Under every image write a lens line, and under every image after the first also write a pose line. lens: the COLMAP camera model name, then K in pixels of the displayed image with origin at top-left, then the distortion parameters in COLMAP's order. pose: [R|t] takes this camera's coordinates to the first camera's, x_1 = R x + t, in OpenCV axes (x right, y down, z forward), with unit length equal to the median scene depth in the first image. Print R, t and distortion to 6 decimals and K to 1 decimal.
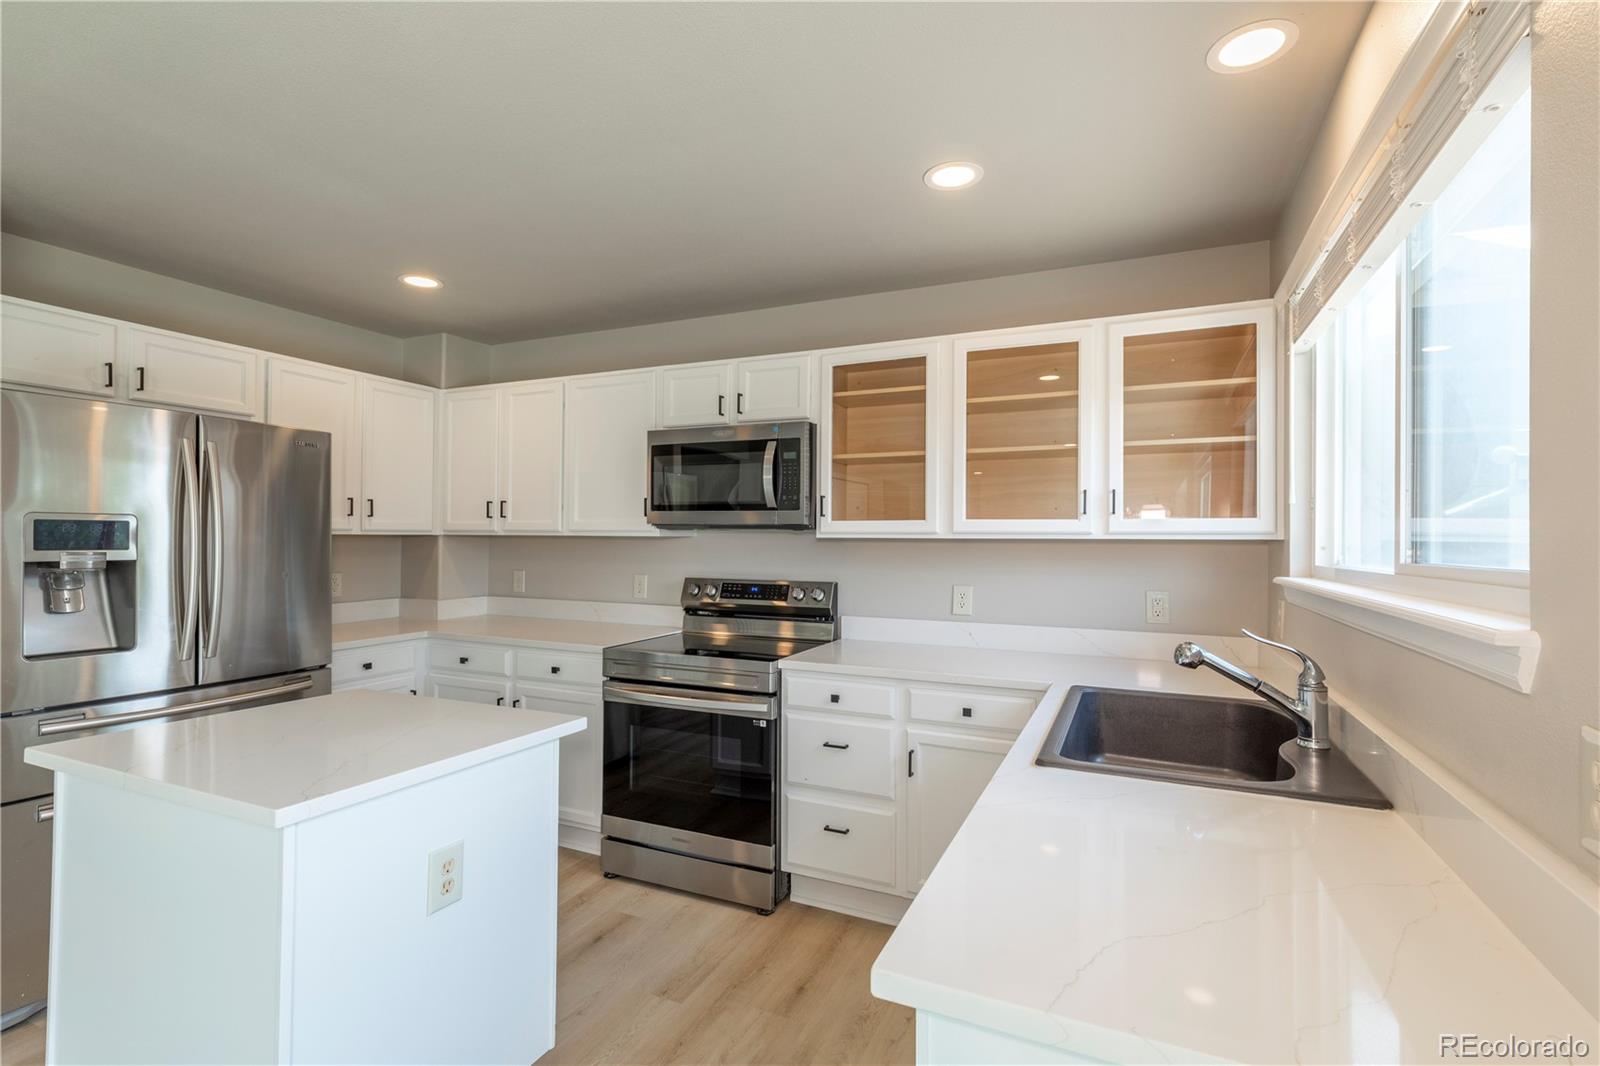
lens RADIAL K [[769.7, 0, 790.3], [0, 769.7, 528.9], [0, 0, 1]] dist [-0.000597, -0.000096]
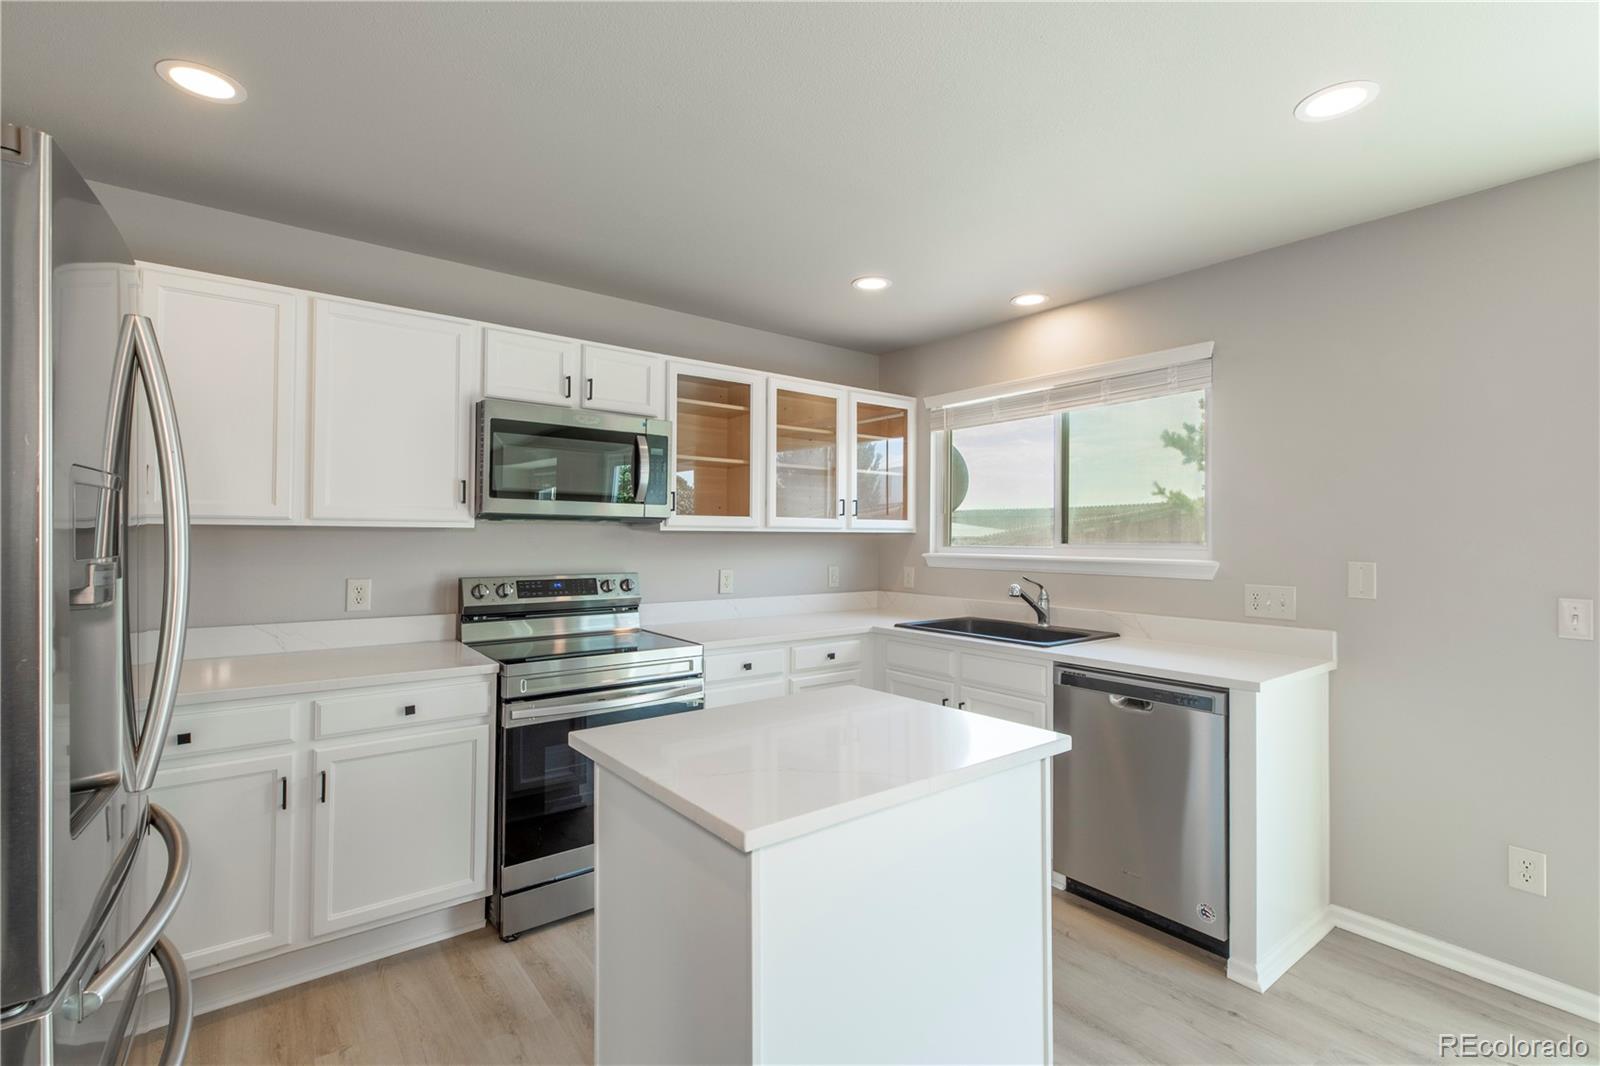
lens RADIAL K [[730.9, 0, 802.6], [0, 730.9, 531.6], [0, 0, 1]] dist [-0.001044, 0.000489]
pose [[0.439531, -0.000725, 0.898227, -0.767193], [-0.019384, 0.999759, 0.010292, -0.001440], [-0.898018, -0.021935, 0.439411, 0.365397]]
